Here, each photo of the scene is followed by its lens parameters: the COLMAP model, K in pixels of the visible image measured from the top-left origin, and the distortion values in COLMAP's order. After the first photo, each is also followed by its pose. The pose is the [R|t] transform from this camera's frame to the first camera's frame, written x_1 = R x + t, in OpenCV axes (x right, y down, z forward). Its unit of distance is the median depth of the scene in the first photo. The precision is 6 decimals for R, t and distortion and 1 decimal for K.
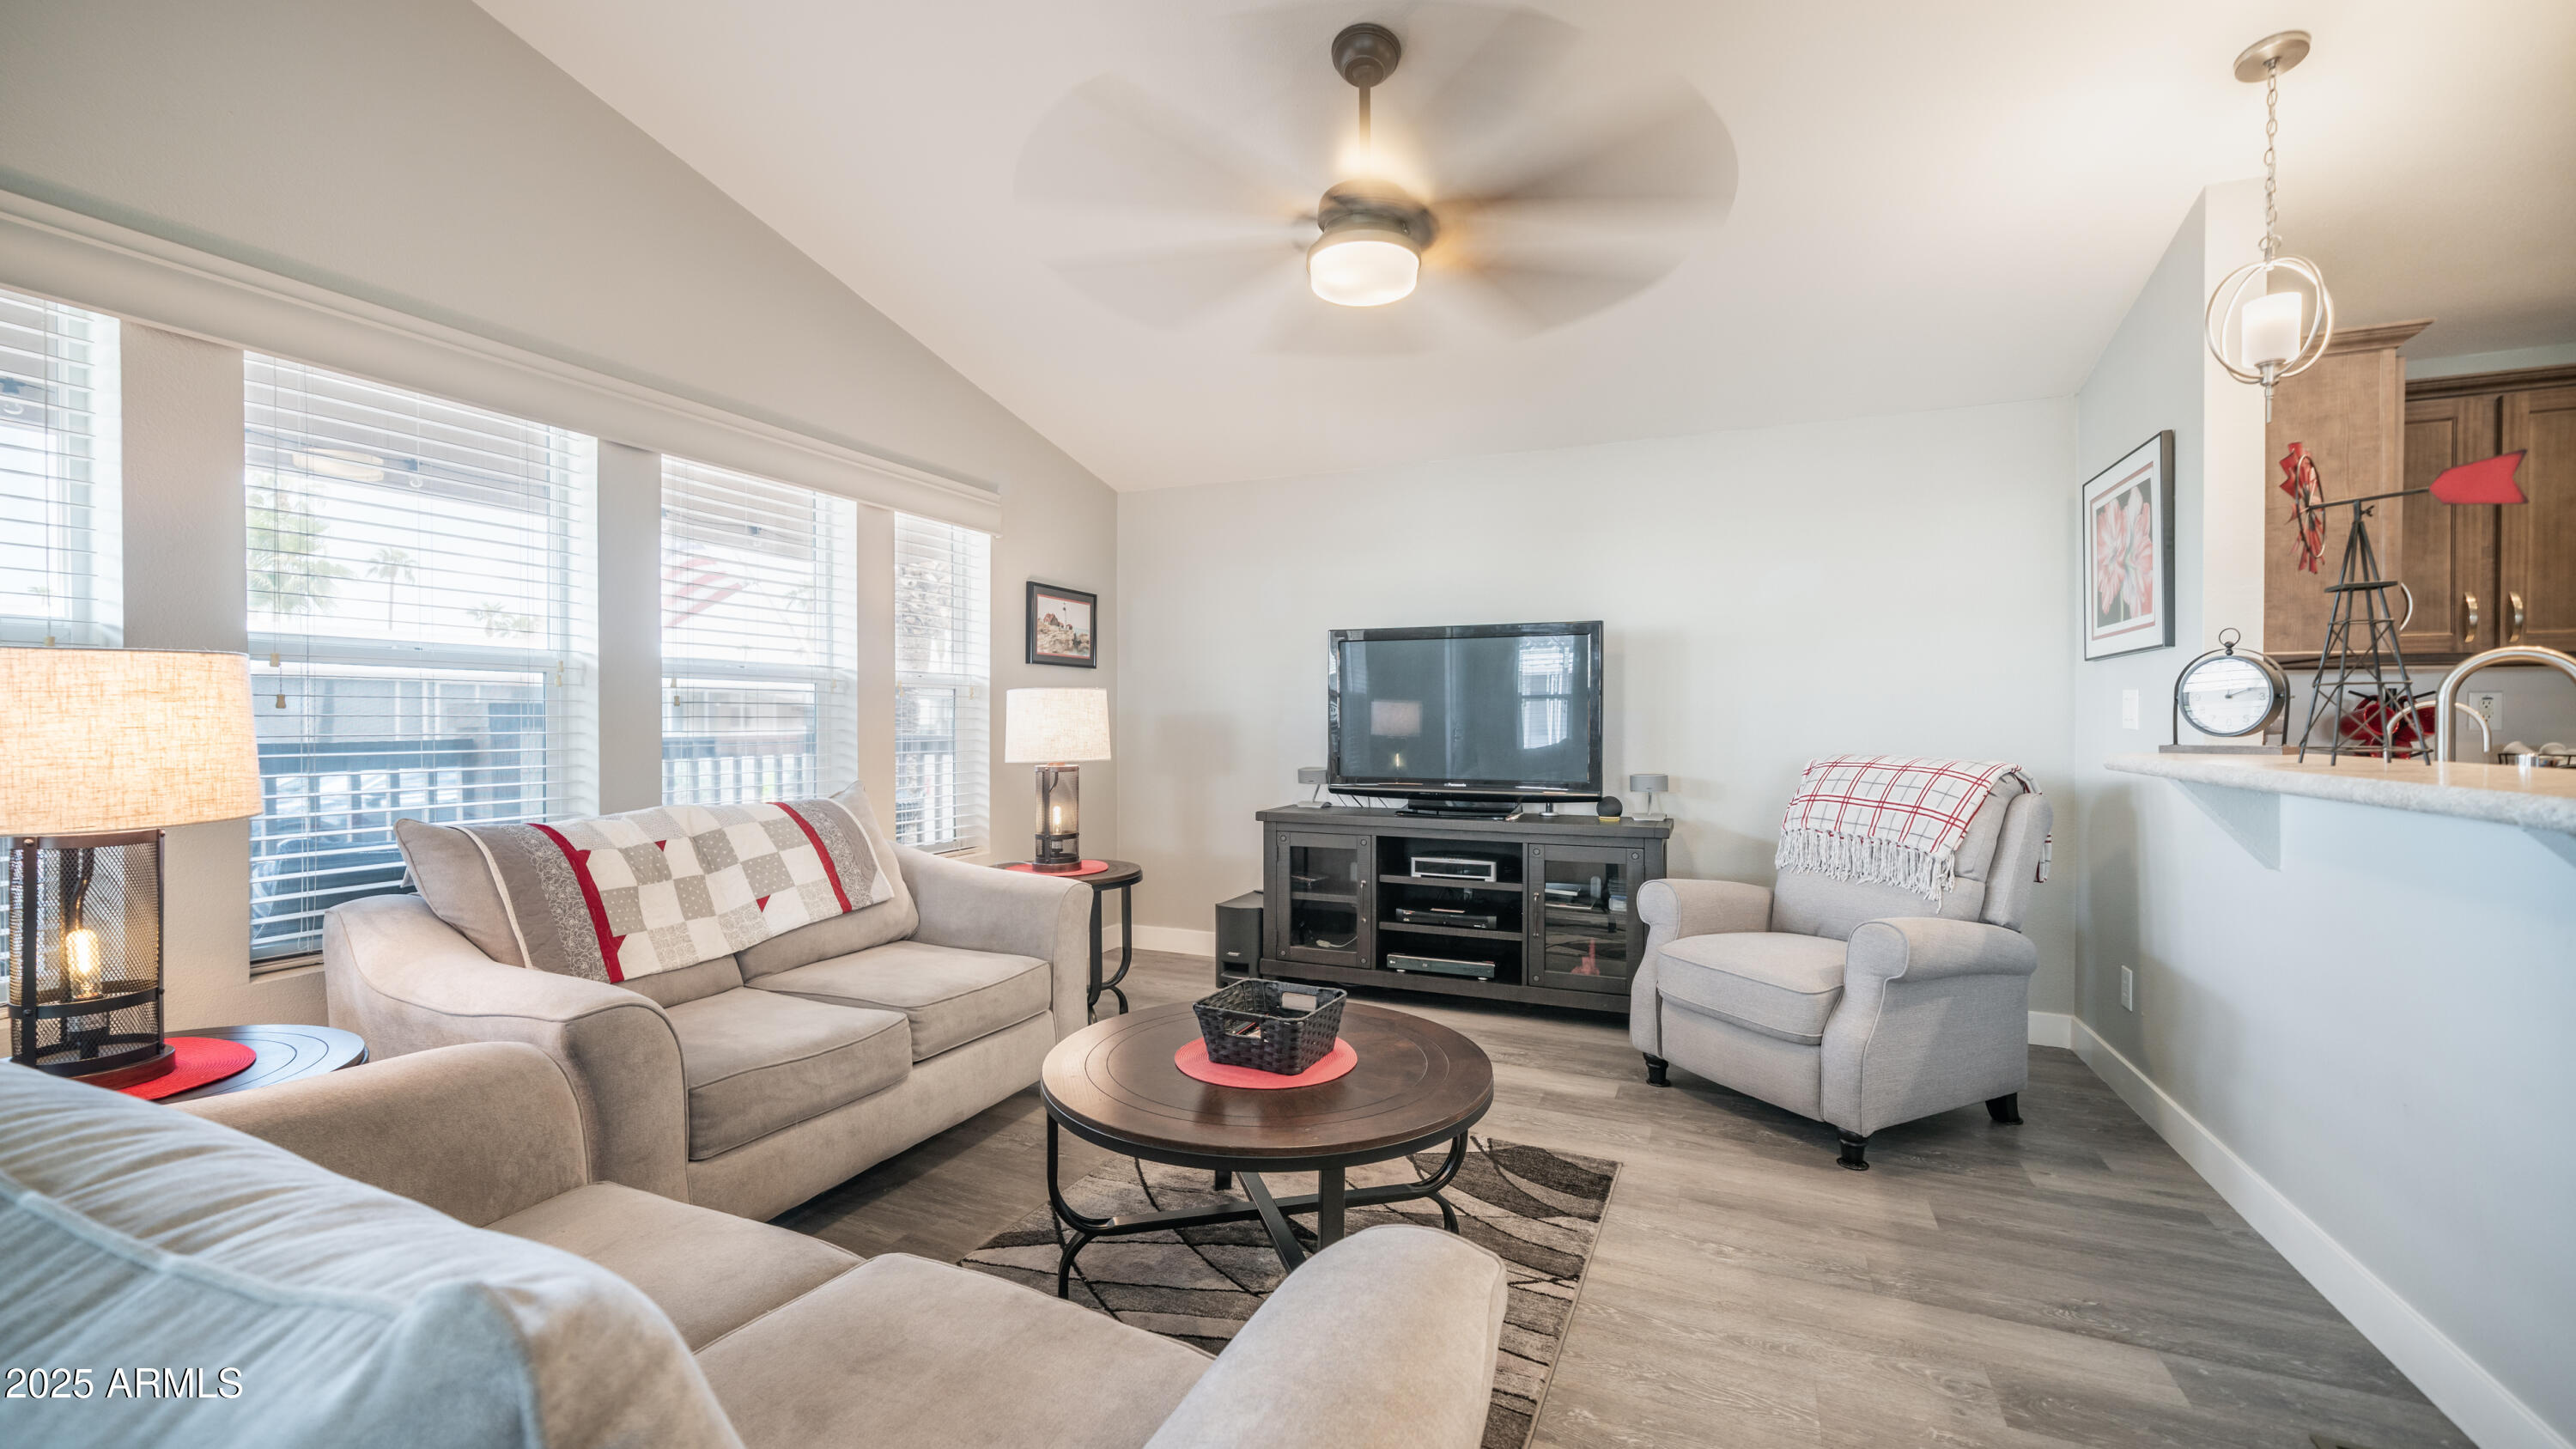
lens RADIAL K [[1057.1, 0, 1241.4], [0, 1057.1, 730.6], [0, 0, 1]] dist [0.000107, 0.000027]
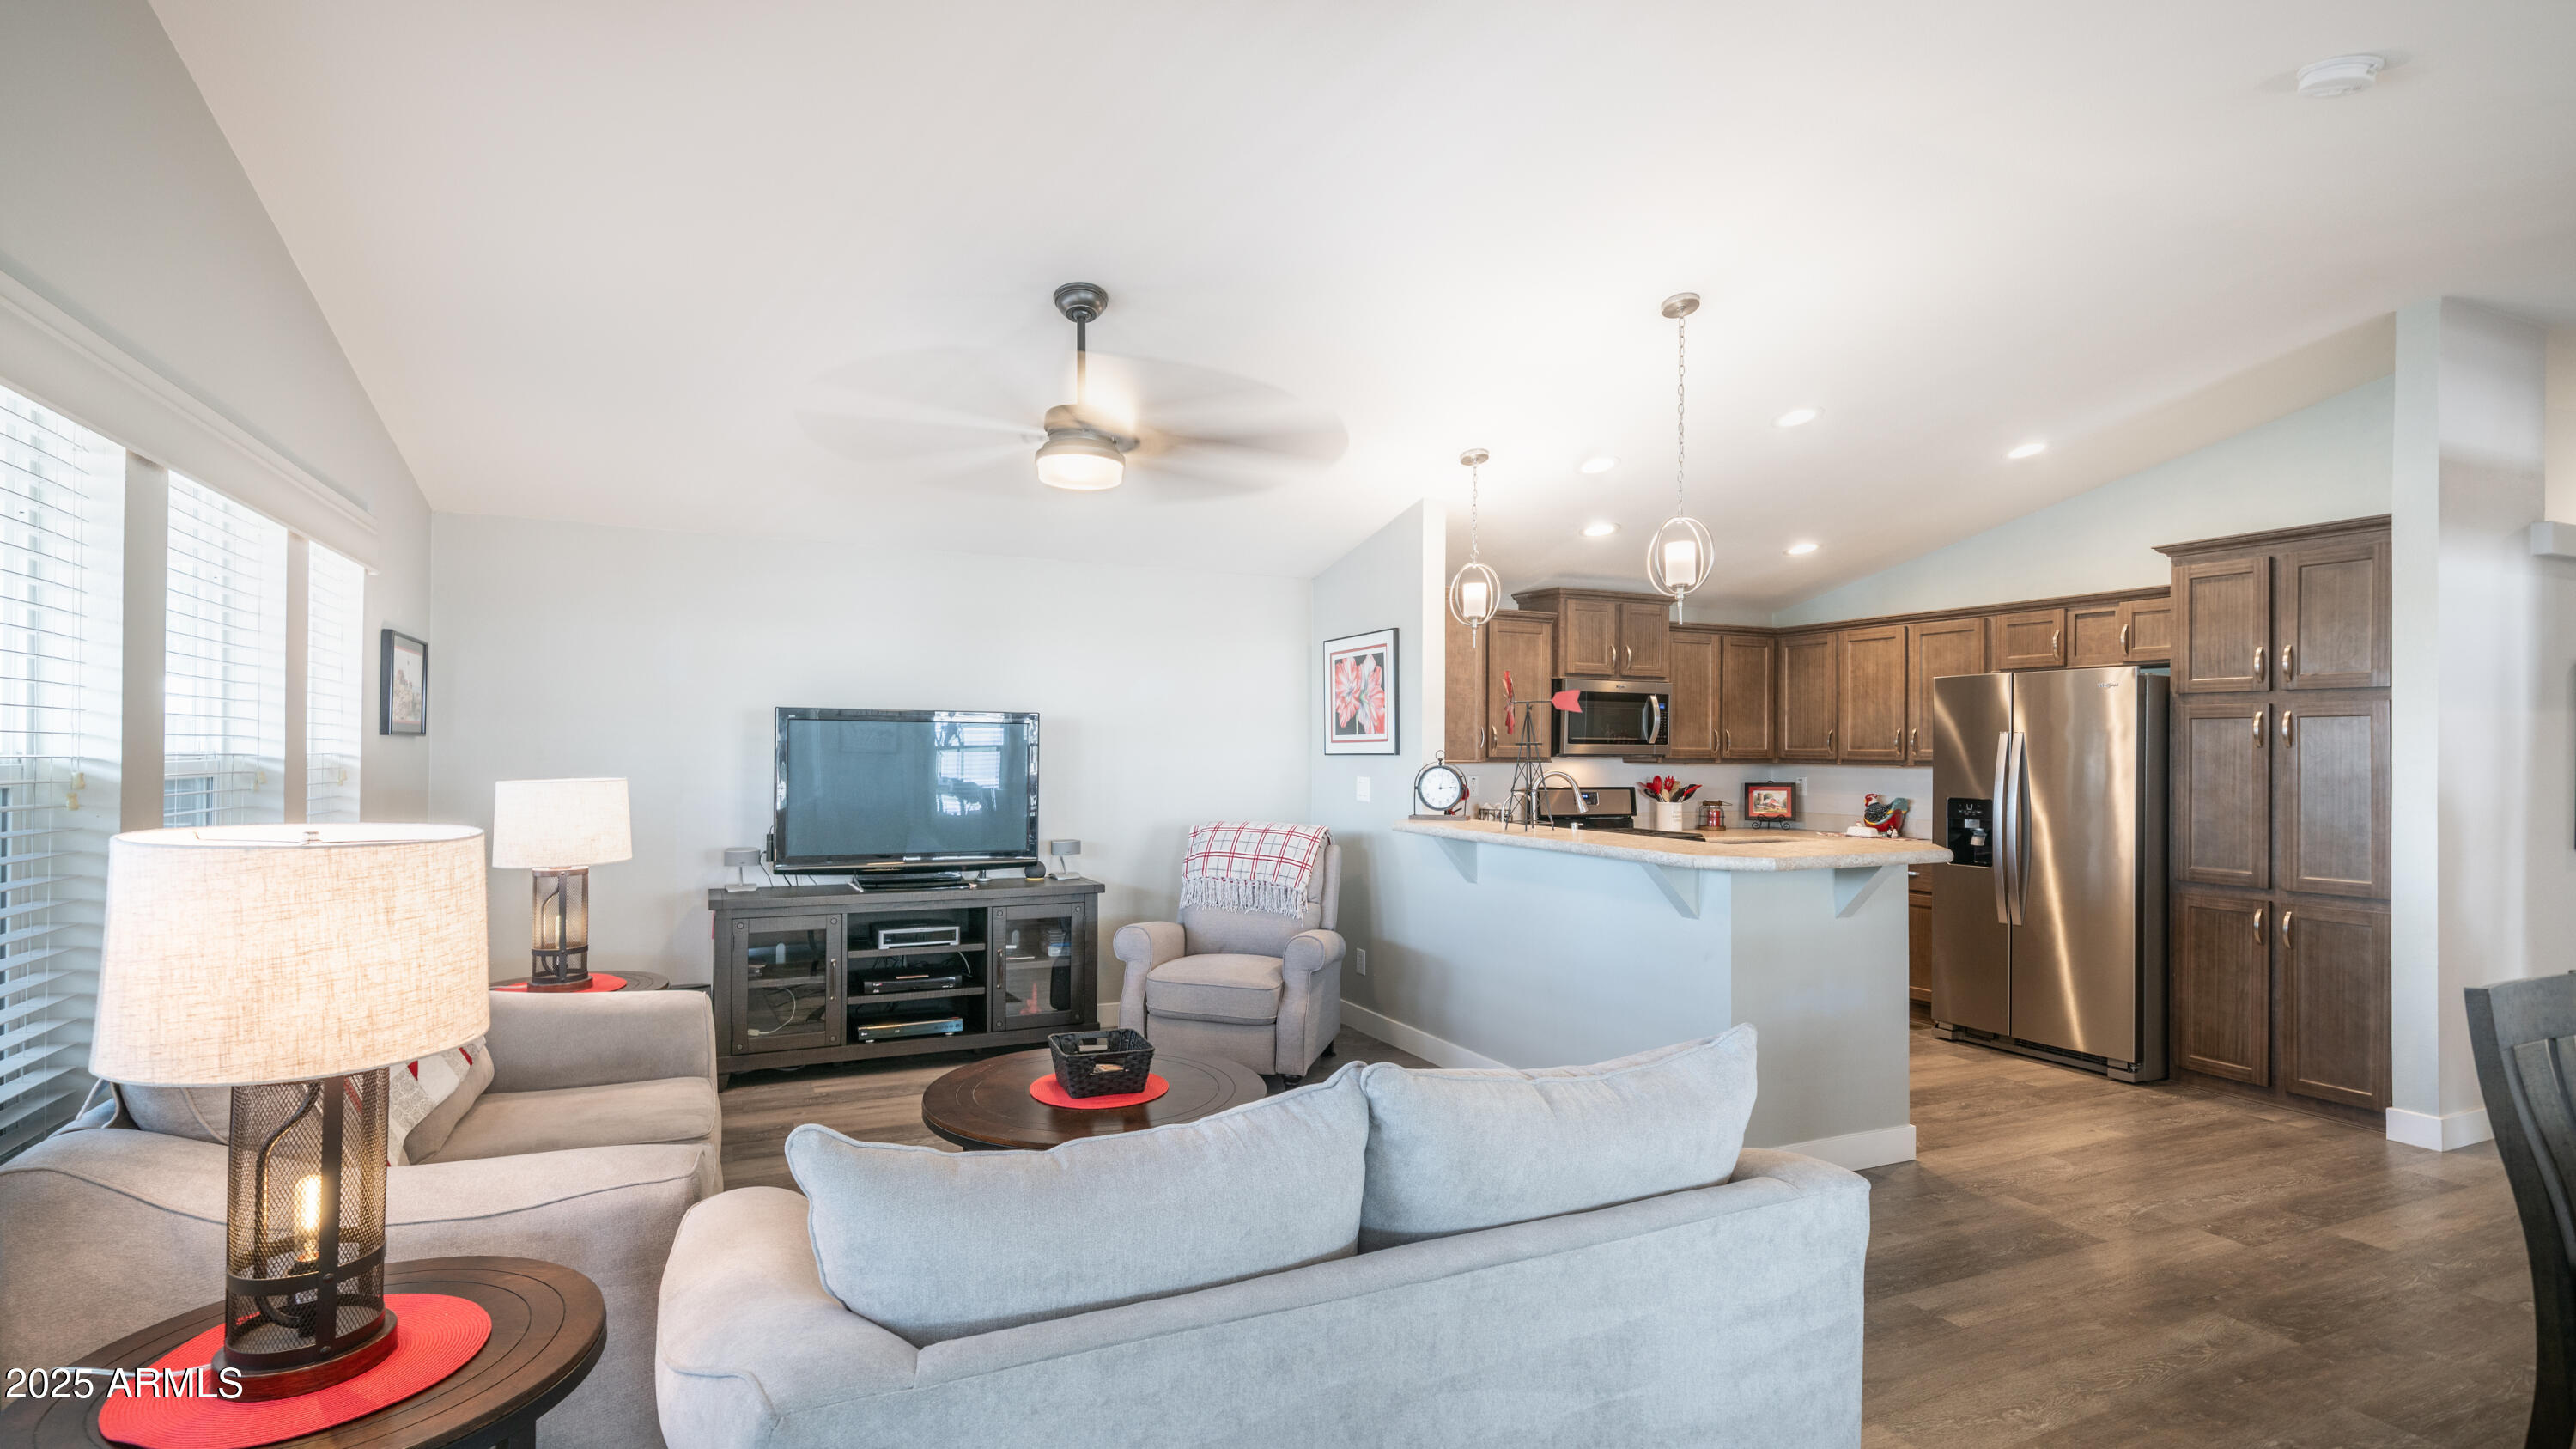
lens RADIAL K [[1204.0, 0, 1248.7], [0, 1204.0, 739.6], [0, 0, 1]] dist [0.000196, 0.000021]
pose [[0.657590, 0.011315, 0.753291, -0.696462], [0.002014, 0.999857, -0.016776, -0.068206], [-0.753373, 0.012549, 0.657473, -0.087795]]
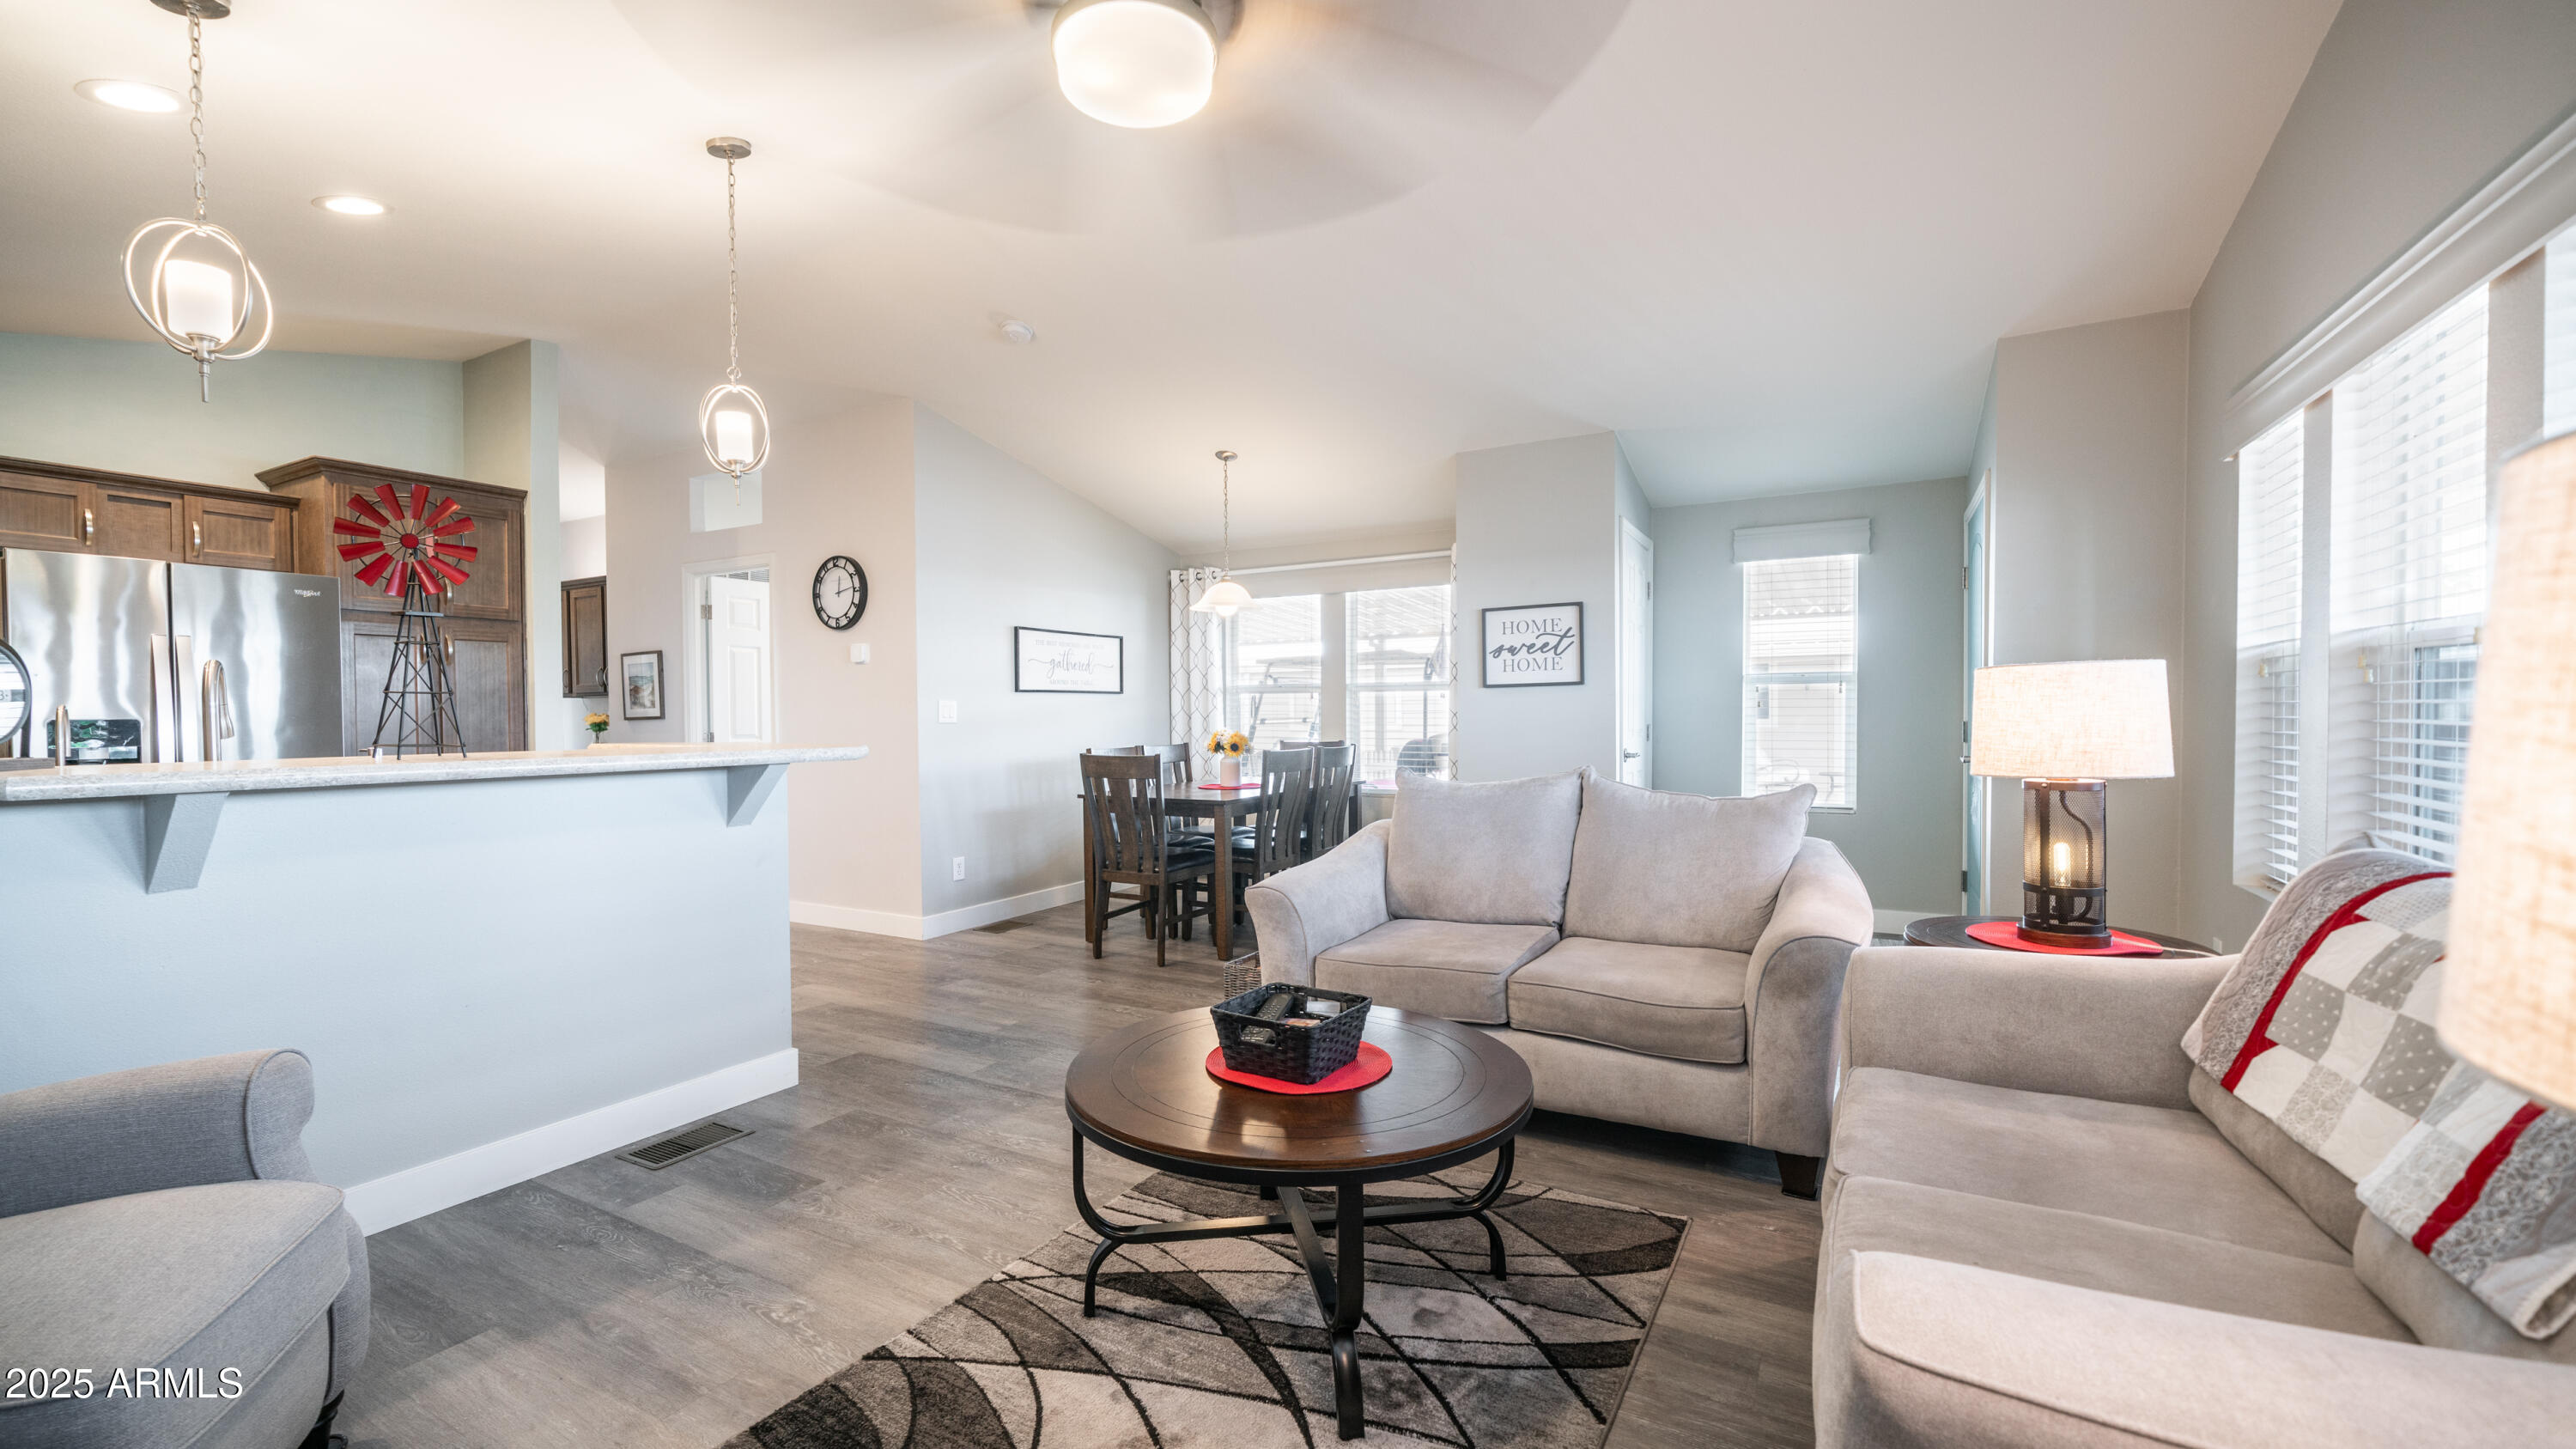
lens RADIAL K [[1057.1, 0, 1241.4], [0, 1057.1, 730.6], [0, 0, 1]] dist [0.000107, 0.000027]
pose [[-0.996008, 0.004772, 0.089141, -0.007562], [0.007220, 0.999605, 0.027156, -0.017129], [-0.088977, 0.027691, -0.995649, 1.386092]]
